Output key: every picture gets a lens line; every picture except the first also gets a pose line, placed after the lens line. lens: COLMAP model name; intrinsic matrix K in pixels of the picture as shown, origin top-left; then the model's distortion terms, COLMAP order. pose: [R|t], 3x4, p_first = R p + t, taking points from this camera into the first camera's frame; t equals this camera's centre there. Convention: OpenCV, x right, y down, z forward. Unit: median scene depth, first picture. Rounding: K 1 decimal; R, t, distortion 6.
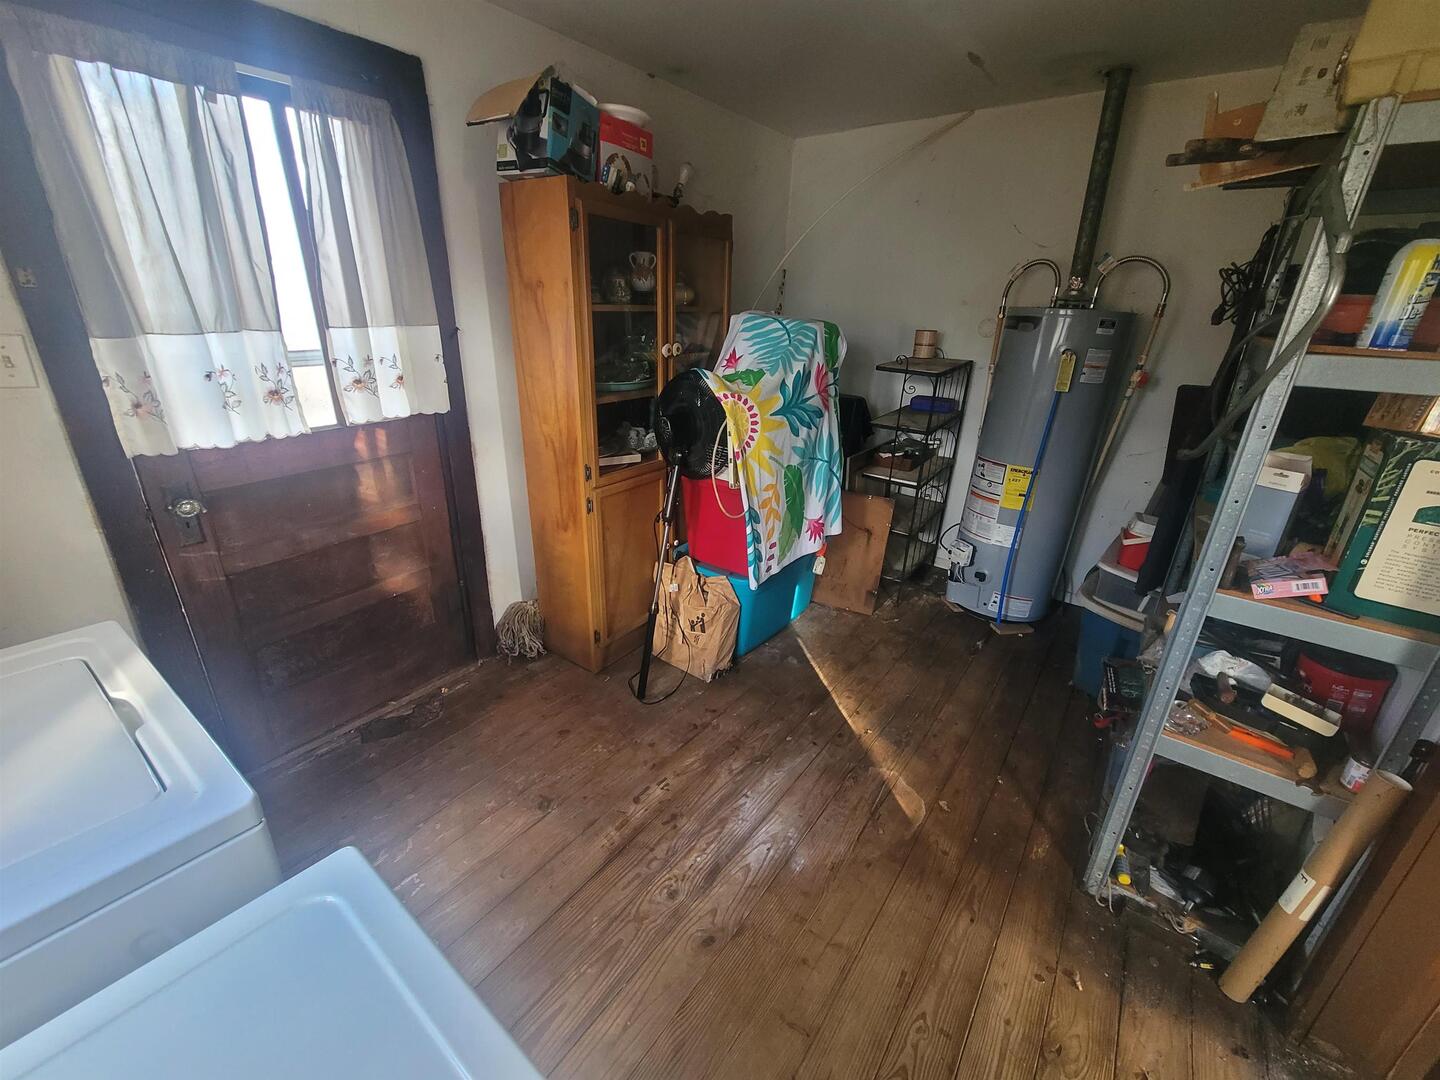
lens RADIAL K [[588.1, 0, 713.5], [0, 588.1, 537.6], [0, 0, 1]] dist [0.002372, -0.000757]
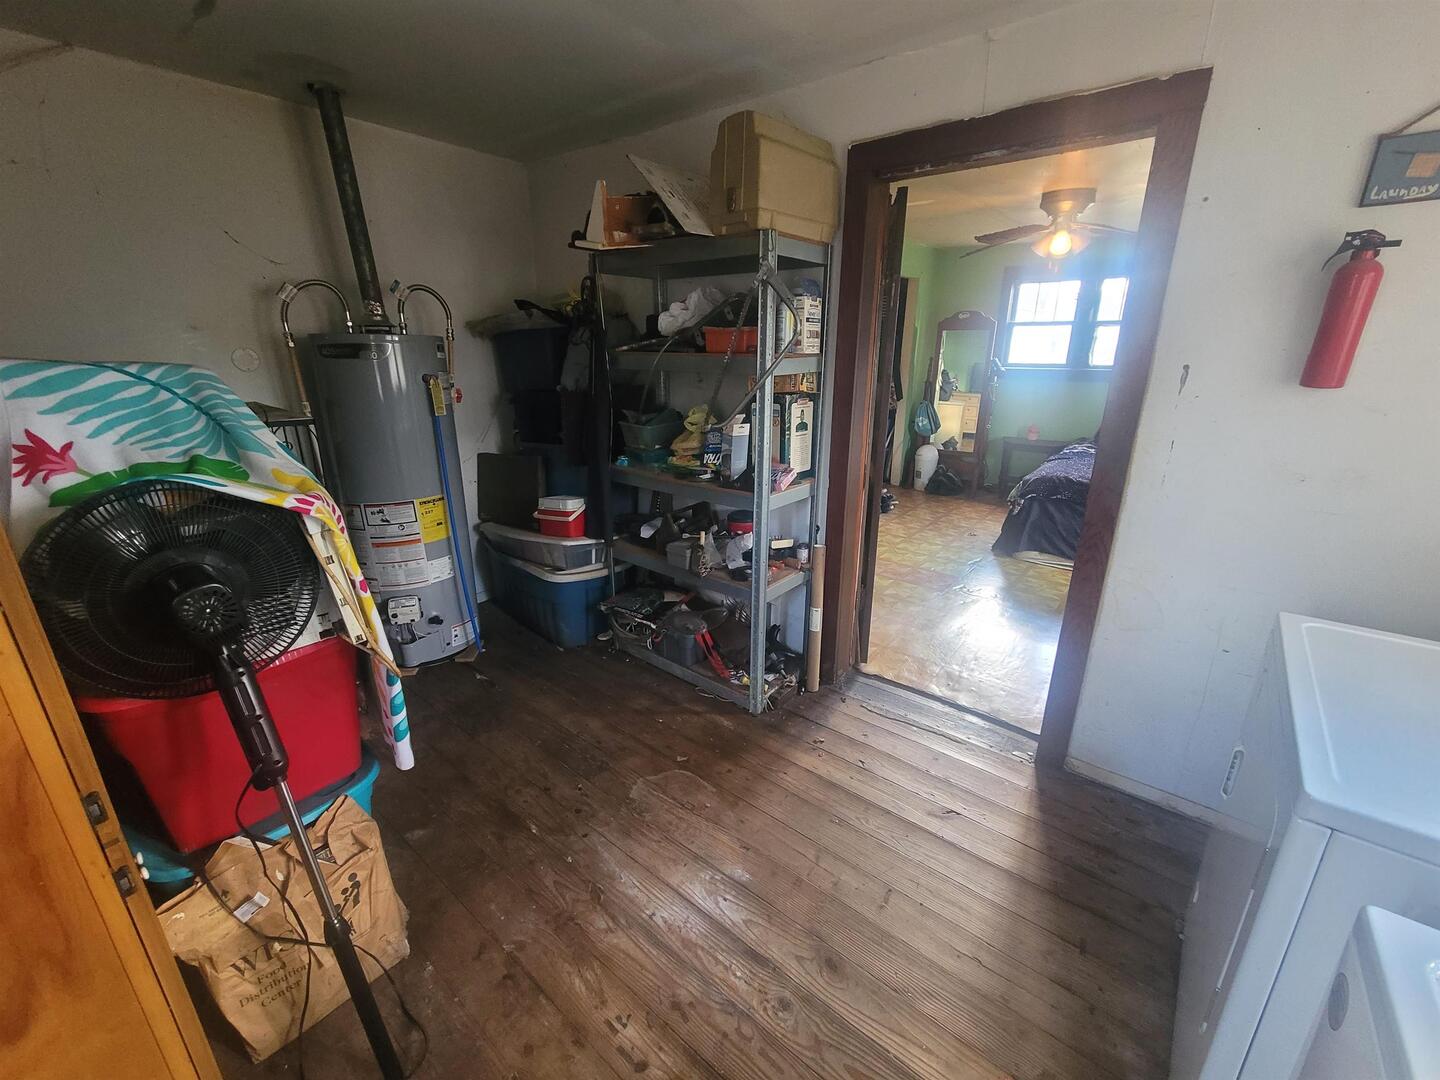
lens RADIAL K [[588.1, 0, 725.5], [0, 588.1, 541.4], [0, 0, 1]] dist [0.002372, -0.000757]
pose [[0.028383, -0.350841, 0.936005, -0.516729], [0.366843, 0.874702, 0.316739, -0.244771], [-0.929850, 0.334377, 0.153530, 0.567449]]
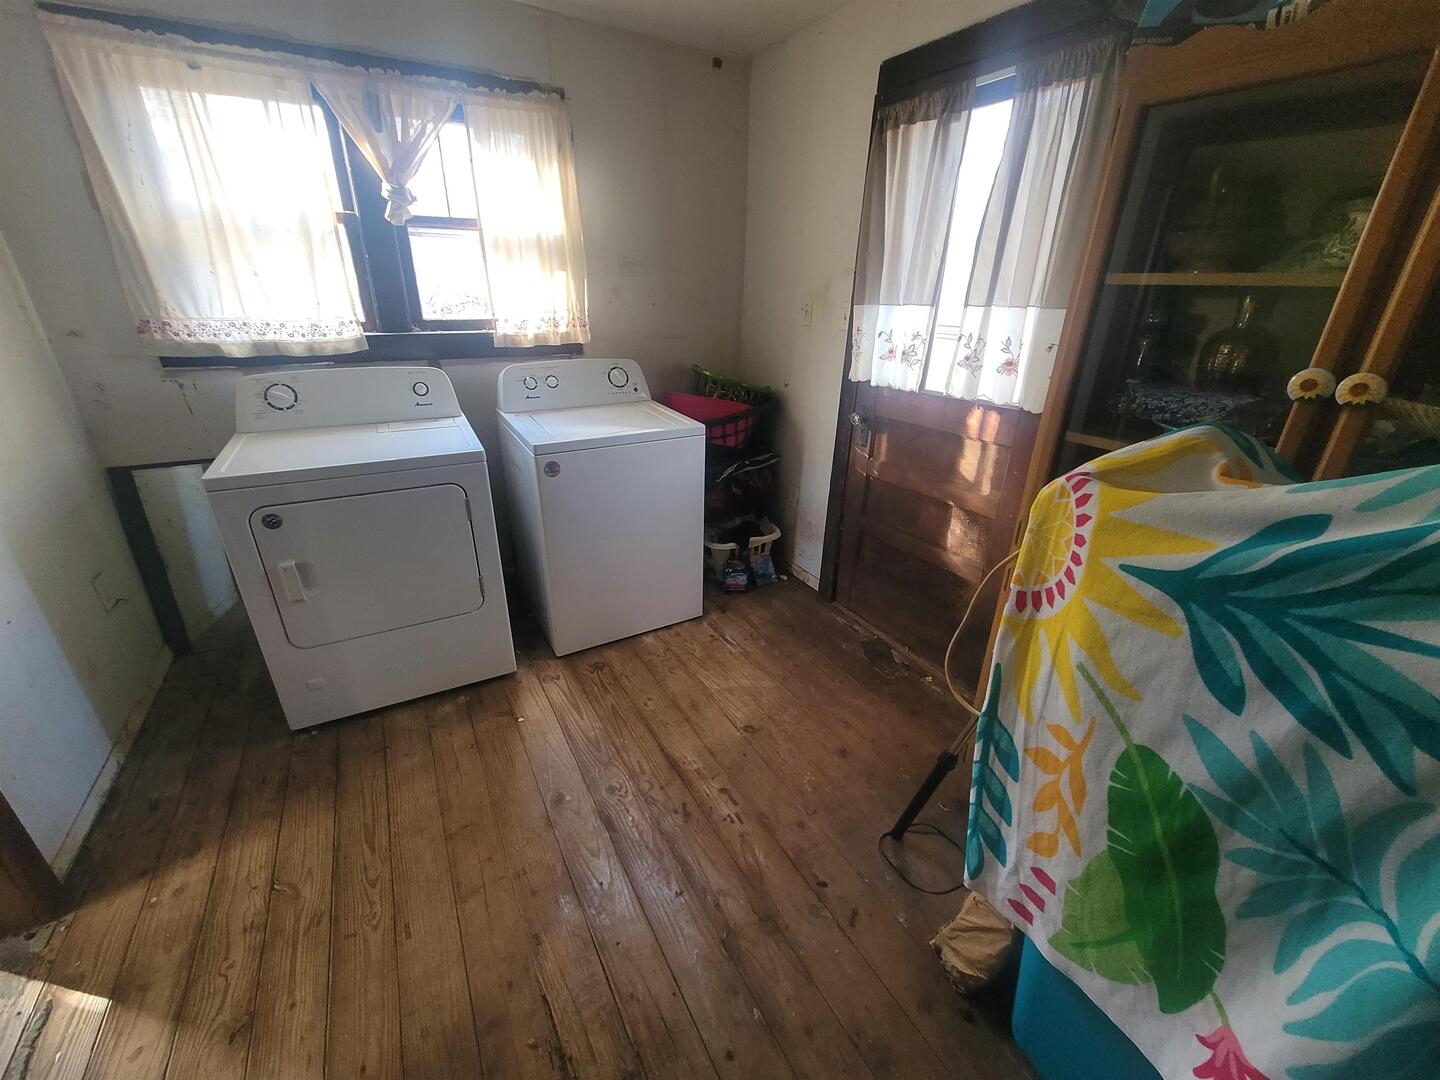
lens RADIAL K [[588.1, 0, 727.3], [0, 588.1, 538.6], [0, 0, 1]] dist [0.002372, -0.000757]
pose [[-0.391686, 0.334410, -0.857176, 0.520724], [-0.369688, 0.795909, 0.479437, -0.324787], [0.842563, 0.504677, -0.188119, 0.918739]]
